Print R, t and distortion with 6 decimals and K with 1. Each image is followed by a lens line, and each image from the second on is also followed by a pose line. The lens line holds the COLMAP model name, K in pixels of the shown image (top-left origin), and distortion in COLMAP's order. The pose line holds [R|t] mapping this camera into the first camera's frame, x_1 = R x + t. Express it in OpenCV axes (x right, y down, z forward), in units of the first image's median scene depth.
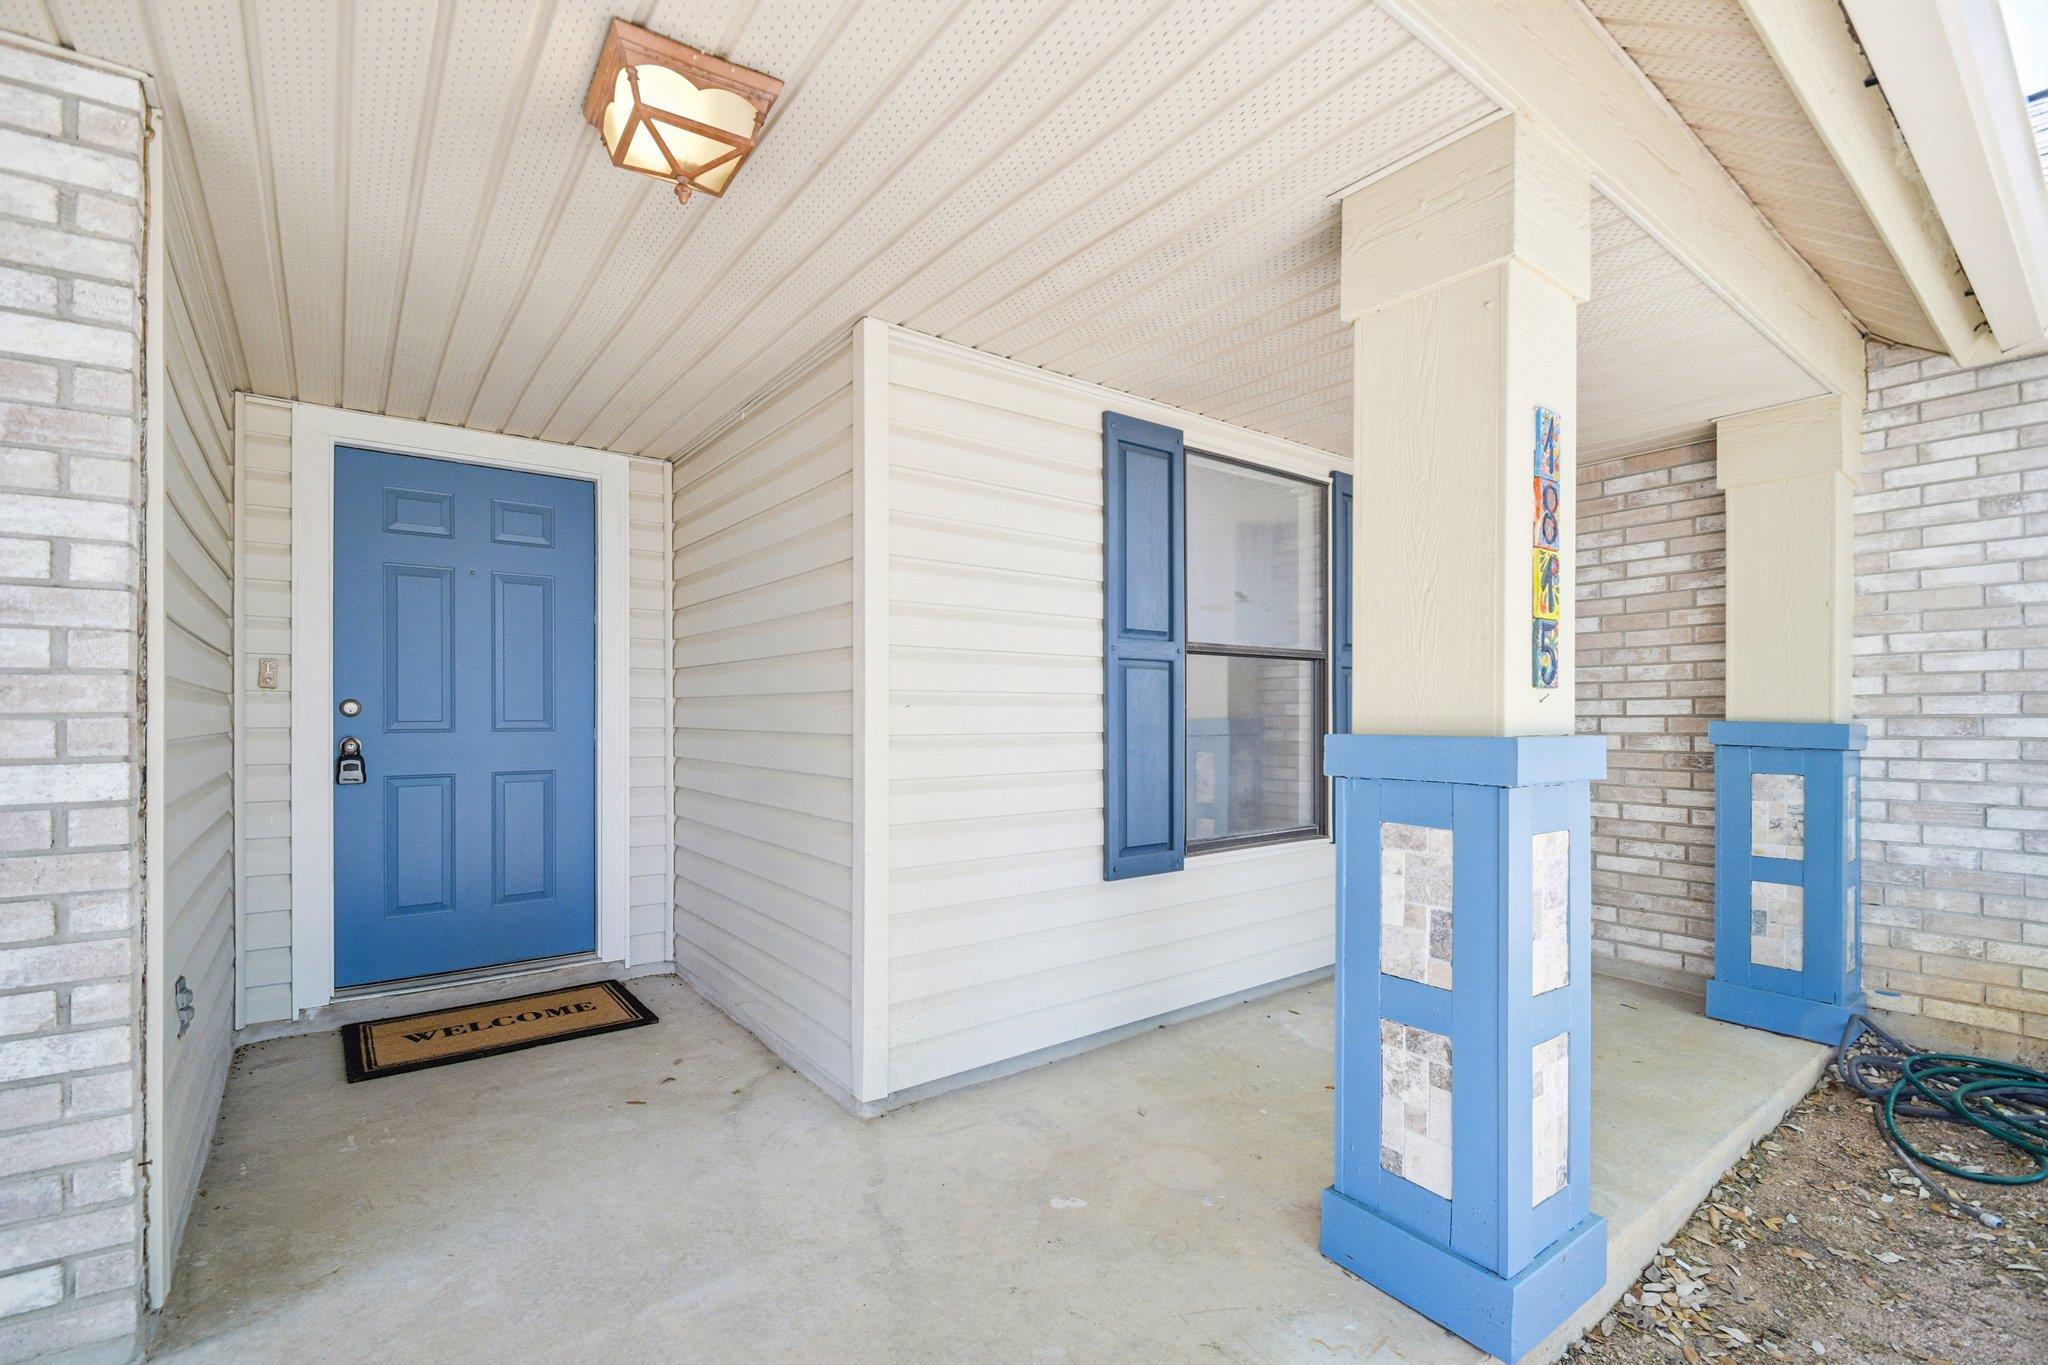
lens RADIAL K [[902.4, 0, 1016.8], [0, 902.4, 699.8], [0, 0, 1]] dist [-0.002997, -0.000214]
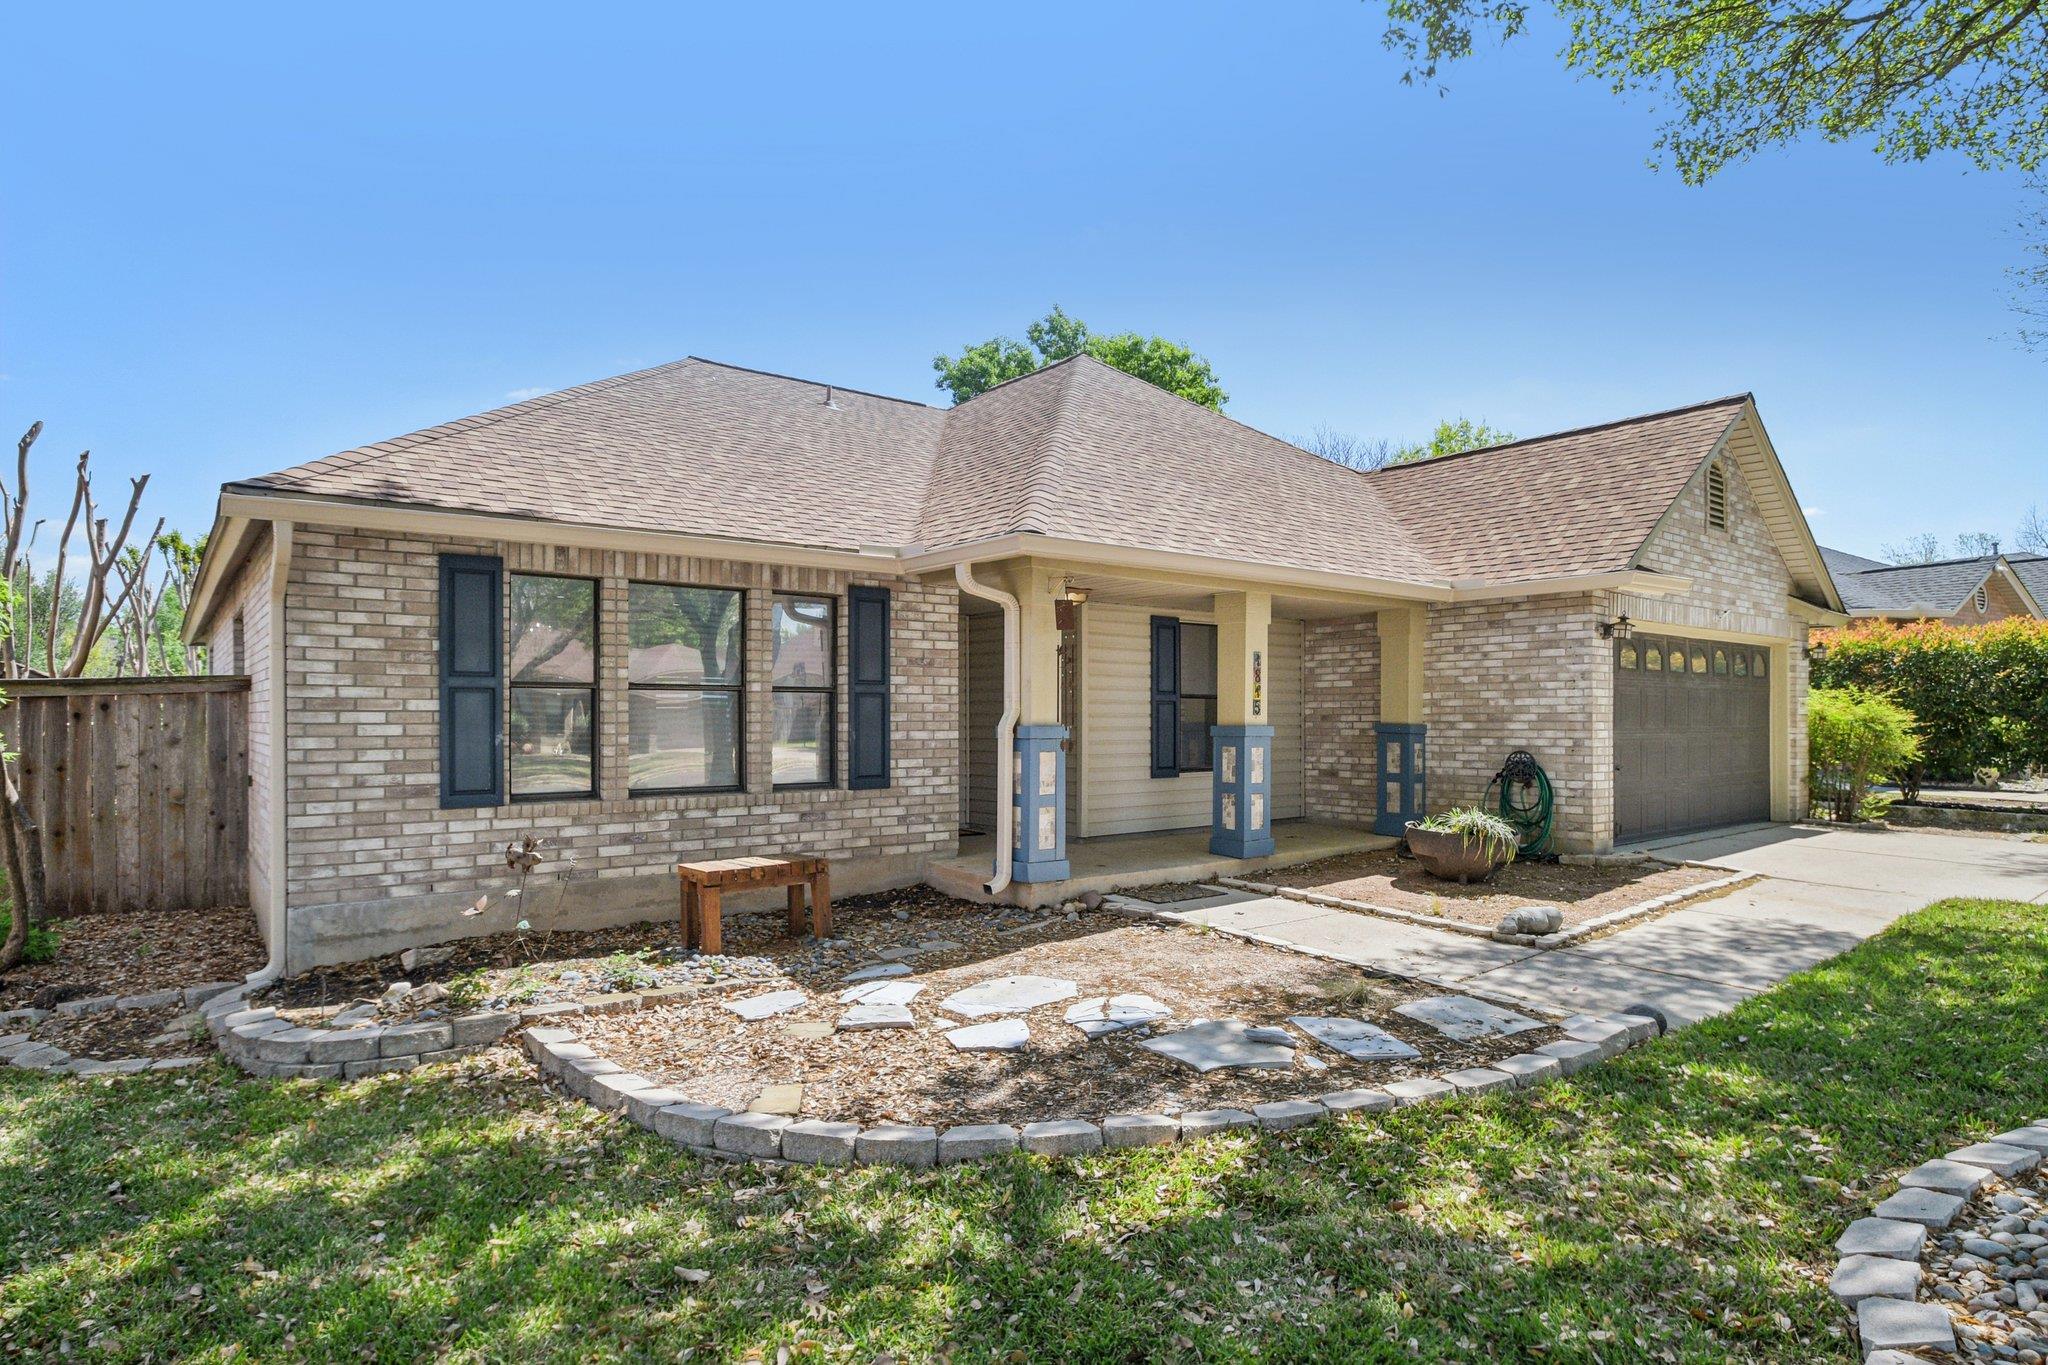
lens RADIAL K [[1077.4, 0, 1027.7], [0, 1077.4, 689.3], [0, 0, 1]] dist [-0.000741, -0.000027]
pose [[0.999763, 0.001509, 0.021703, -0.372193], [-0.001260, 0.999933, -0.011477, -0.044201], [-0.021719, 0.011447, 0.999699, -2.433885]]
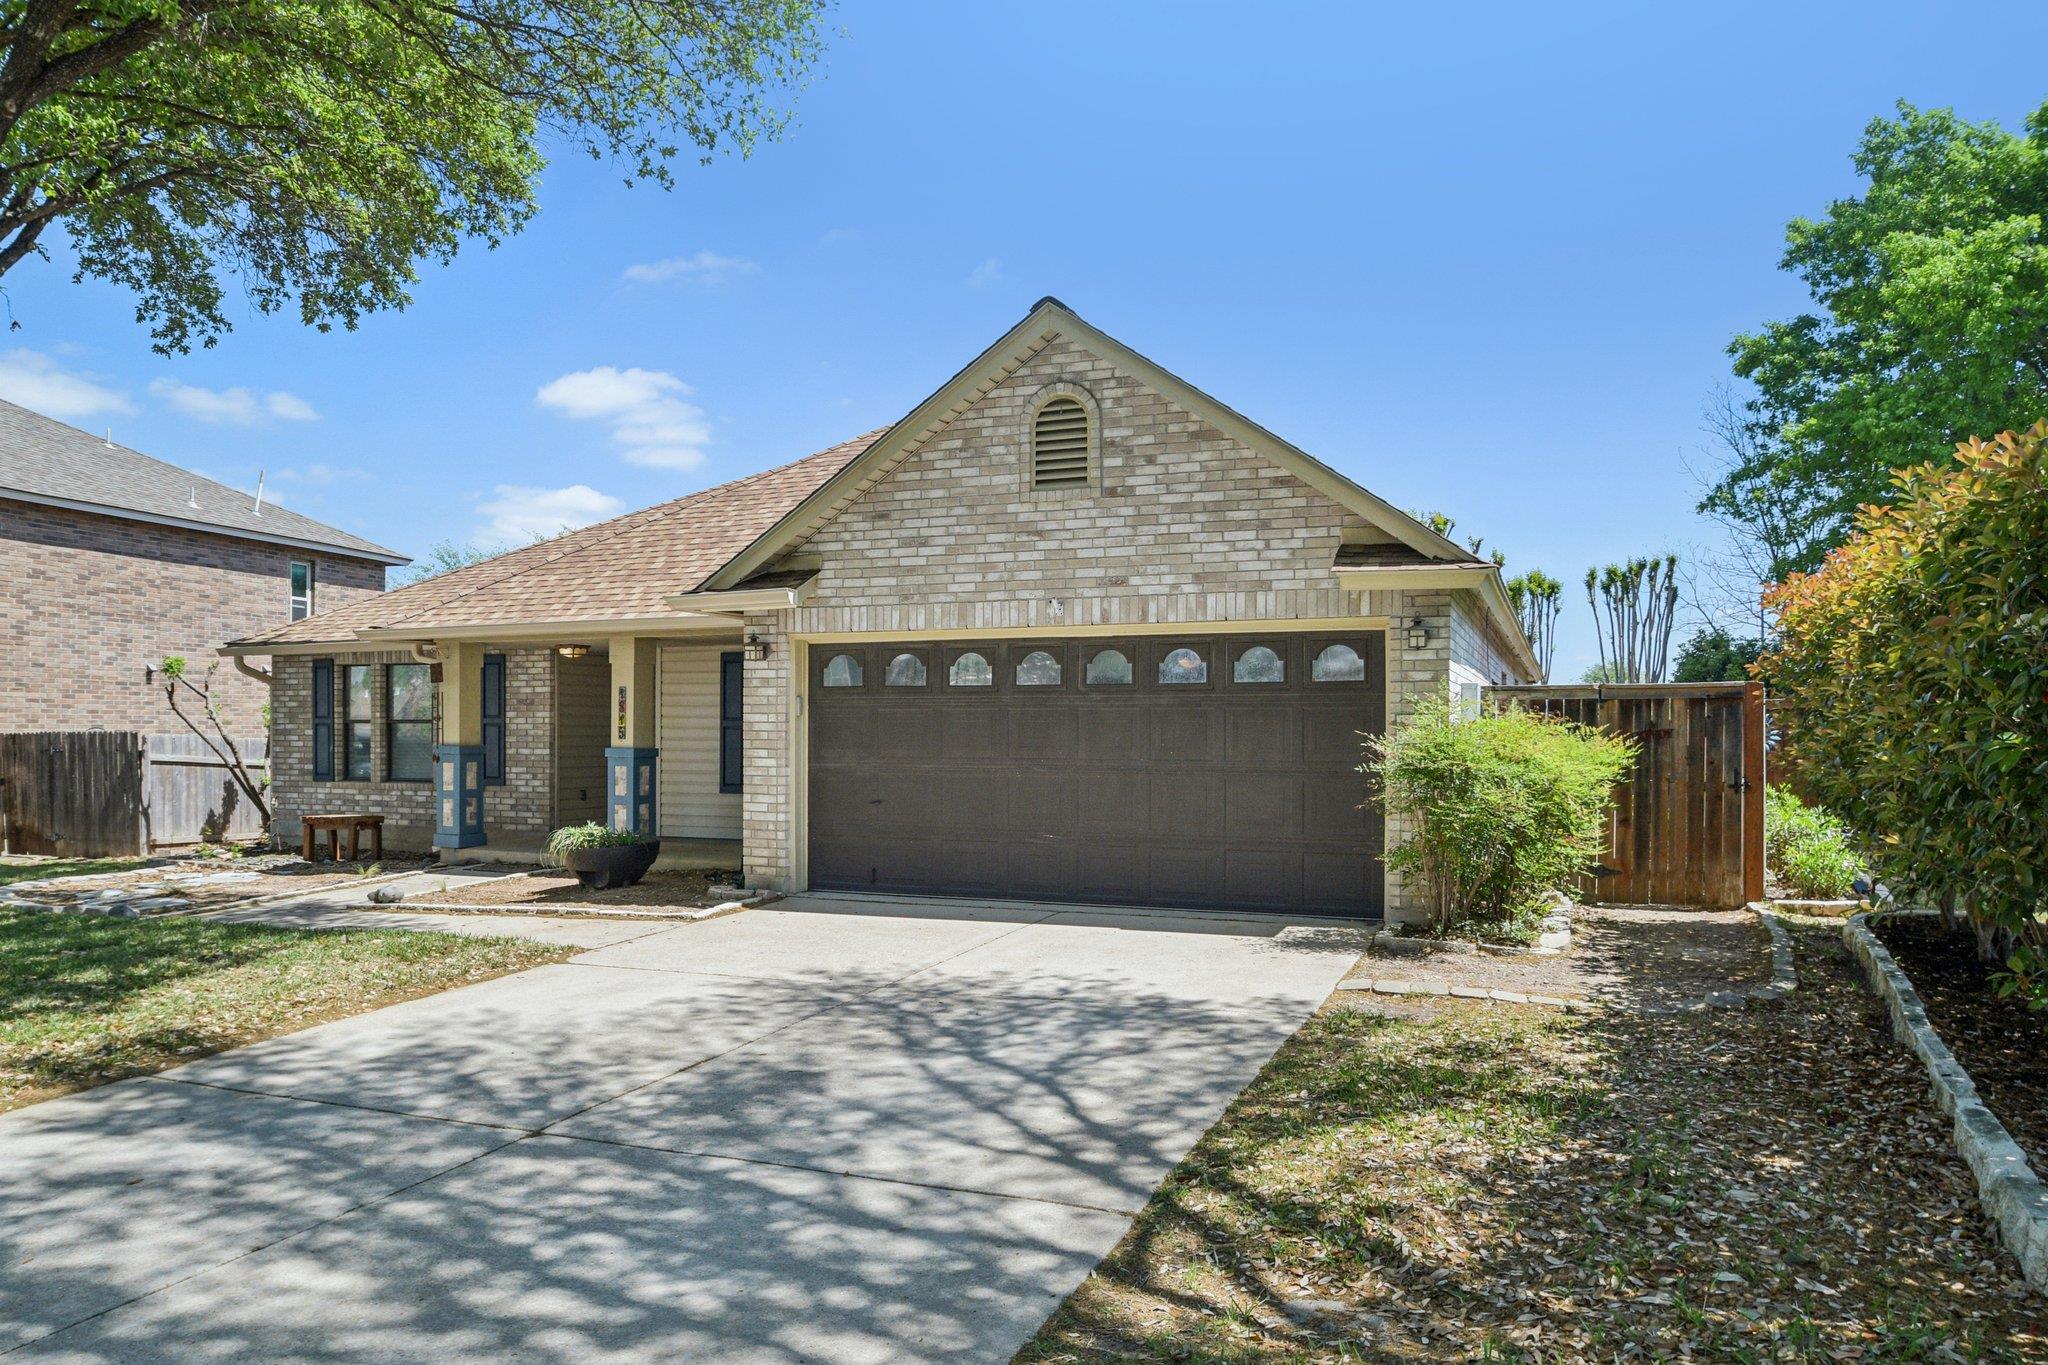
lens RADIAL K [[1422.0, 0, 1027.8], [0, 1422.0, 693.3], [0, 0, 1]] dist [0.004335, 0.000229]
pose [[0.506146, -0.019781, -0.862221, 5.232222], [0.009095, 0.999804, -0.017598, -0.066817], [0.862400, 0.001065, 0.506227, -0.689594]]
